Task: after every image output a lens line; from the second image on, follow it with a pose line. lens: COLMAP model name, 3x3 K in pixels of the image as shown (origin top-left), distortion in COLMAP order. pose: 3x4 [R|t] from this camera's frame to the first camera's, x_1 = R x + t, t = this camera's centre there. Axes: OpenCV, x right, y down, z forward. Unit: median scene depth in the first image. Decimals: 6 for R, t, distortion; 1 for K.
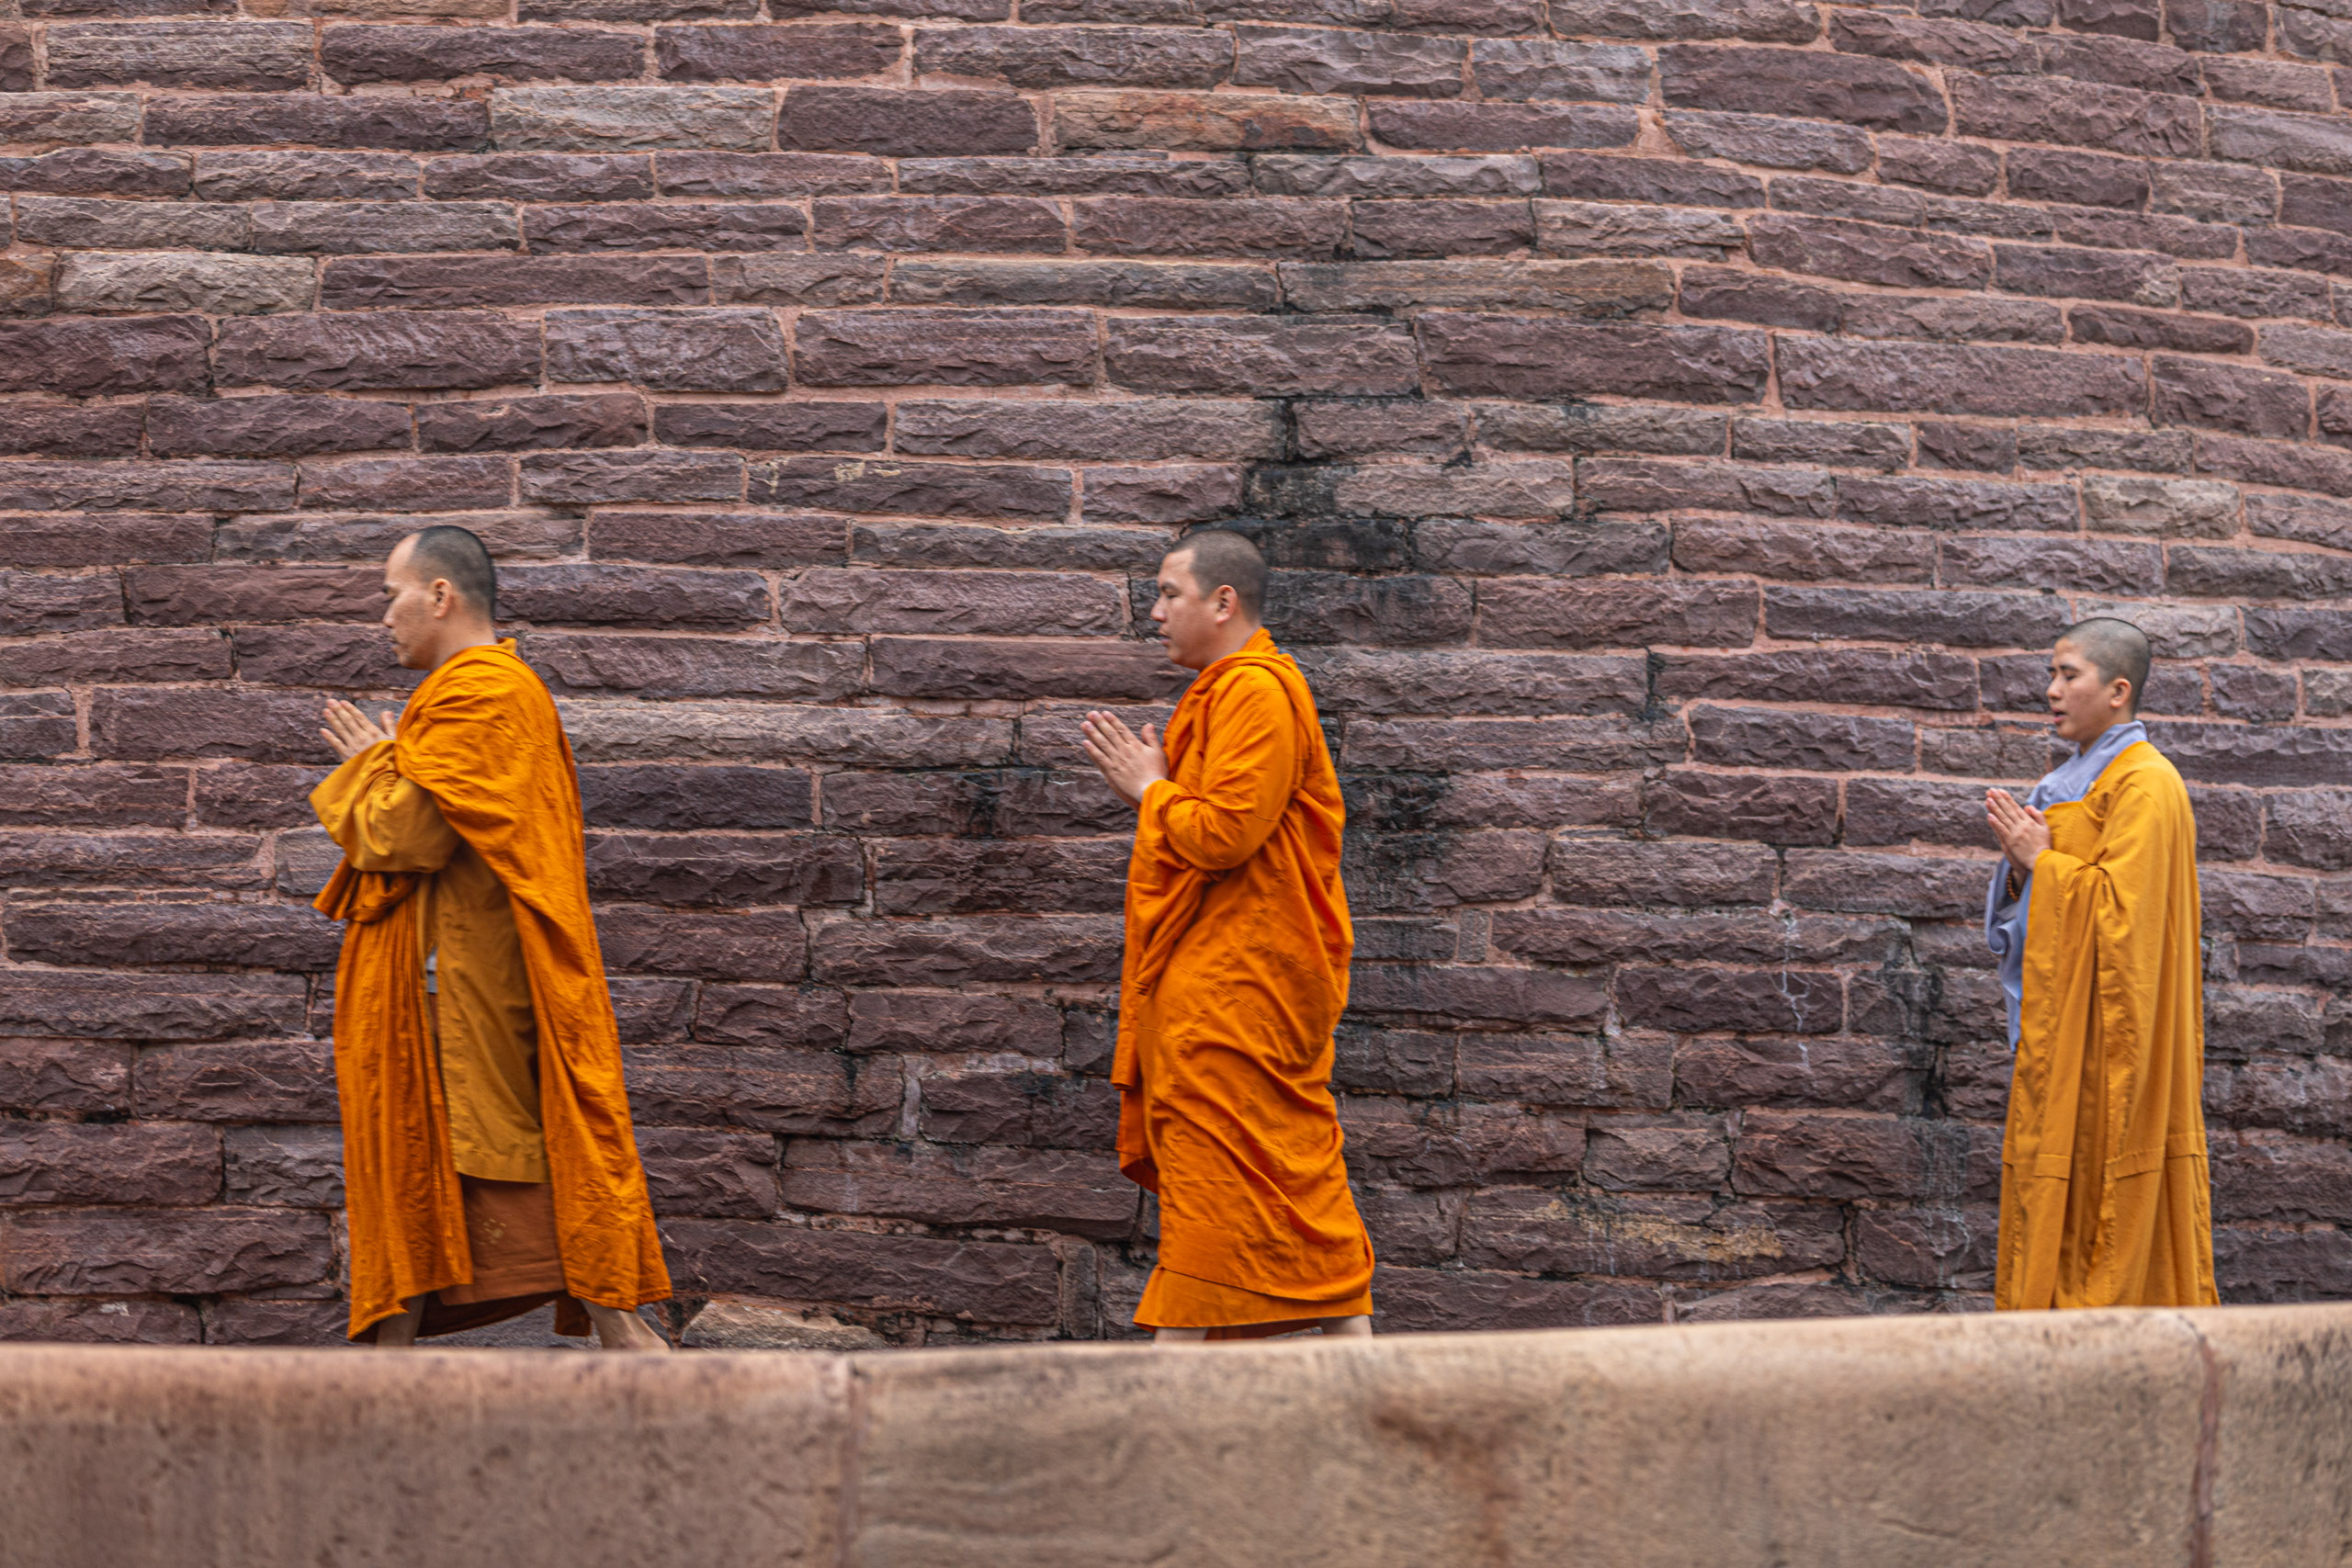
lens RADIAL K [[8716.0, 0, 1217.9], [0, 8716.0, 777.2], [0, 0, 1]] dist [0.010910, -3.615740]
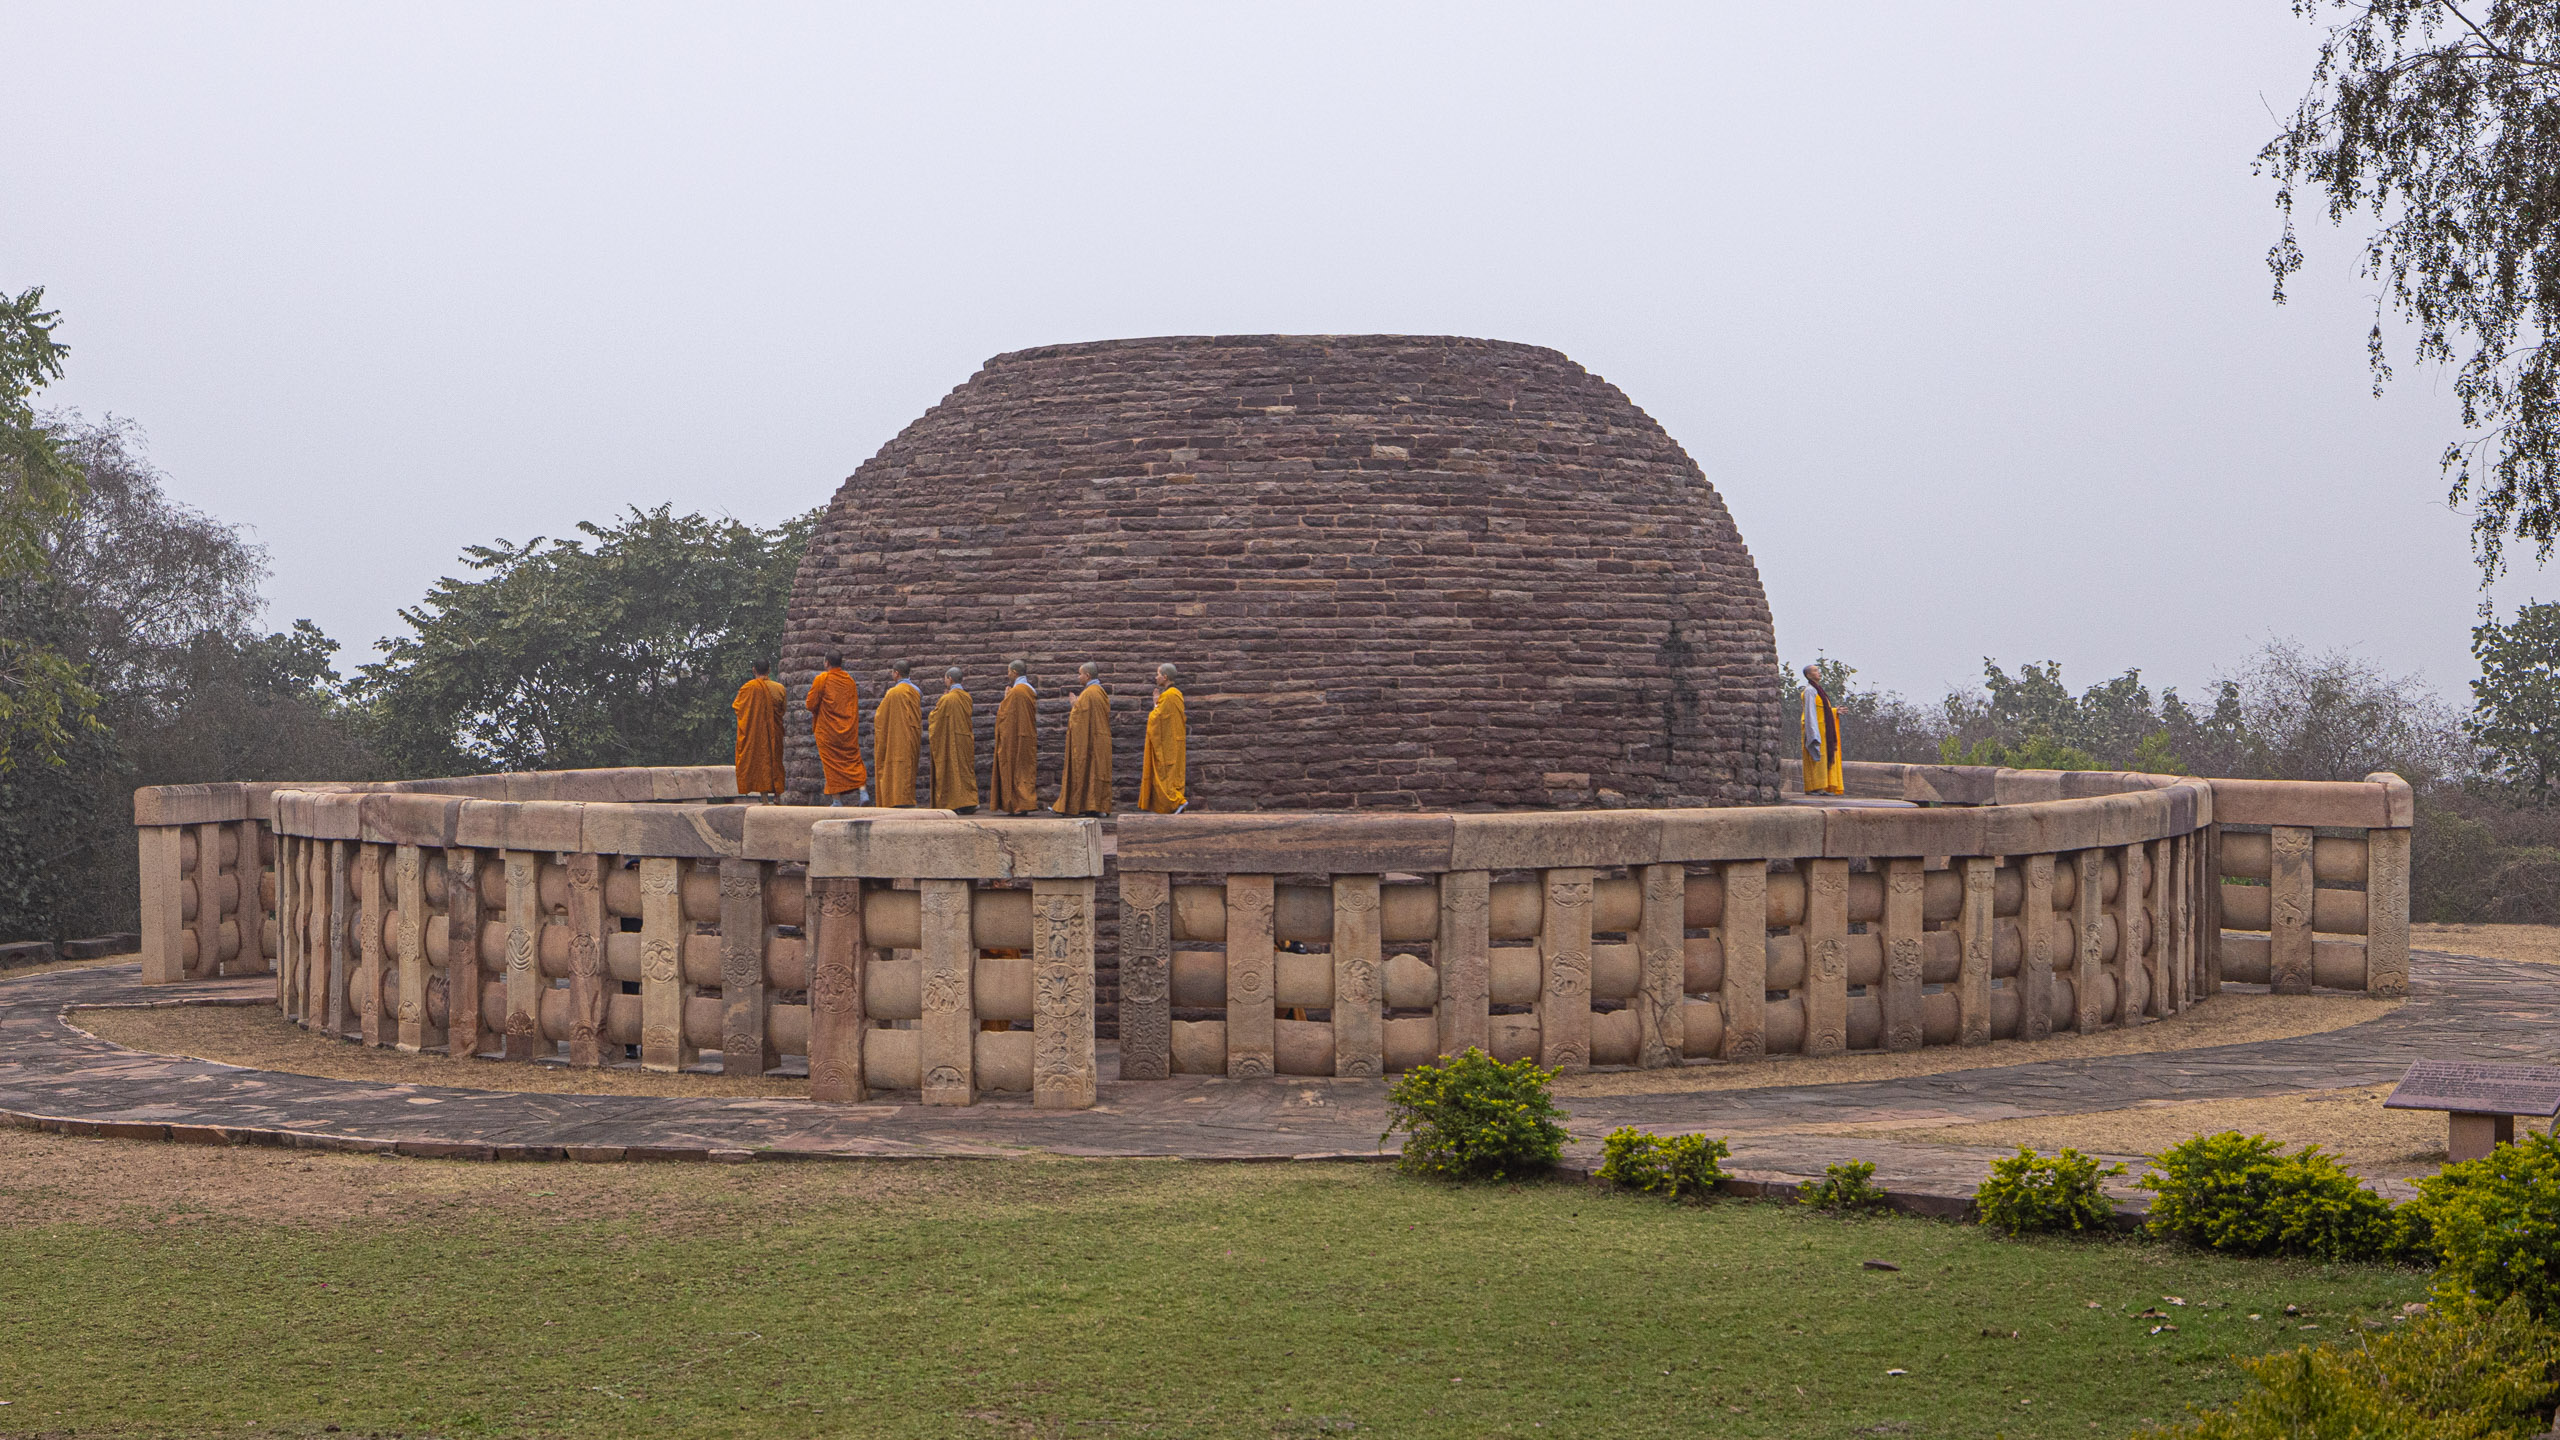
lens RADIAL K [[3838.2, 0, 1191.5], [0, 3838.2, 725.4], [0, 0, 1]] dist [-0.013424, 0.028103]
pose [[0.874506, 0.000954, 0.485014, -1.398797], [-0.032758, 0.997831, 0.057103, -0.104195], [-0.483908, -0.065825, 0.872640, -0.925585]]
